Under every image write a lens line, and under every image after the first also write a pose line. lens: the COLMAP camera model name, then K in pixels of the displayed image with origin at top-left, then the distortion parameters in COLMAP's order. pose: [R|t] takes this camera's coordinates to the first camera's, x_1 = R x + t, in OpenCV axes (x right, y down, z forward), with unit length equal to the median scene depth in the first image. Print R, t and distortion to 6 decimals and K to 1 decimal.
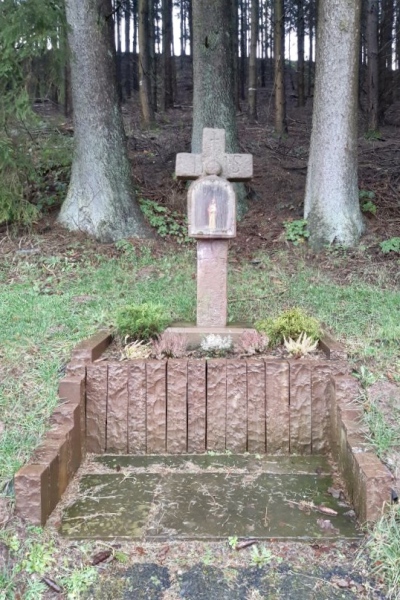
lens RADIAL K [[517.4, 0, 200.0], [0, 517.4, 300.0], [0, 0, 1]] dist [0.002764, -0.002134]
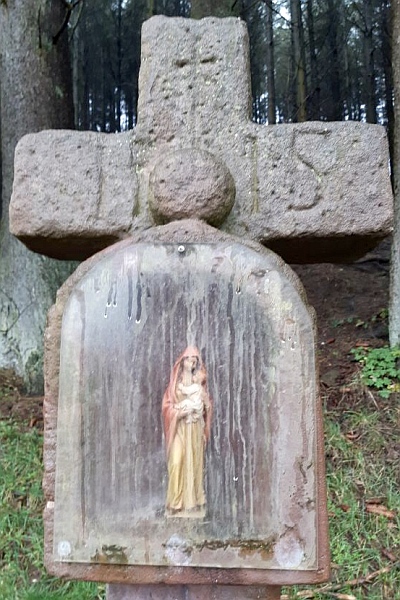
lens RADIAL K [[517.4, 0, 200.0], [0, 517.4, 300.0], [0, 0, 1]] dist [0.002764, -0.002134]
pose [[0.998980, -0.020262, -0.040365, 0.036652], [0.011637, 0.979019, -0.203435, -0.173186], [0.043640, 0.202757, 0.978256, 0.812066]]
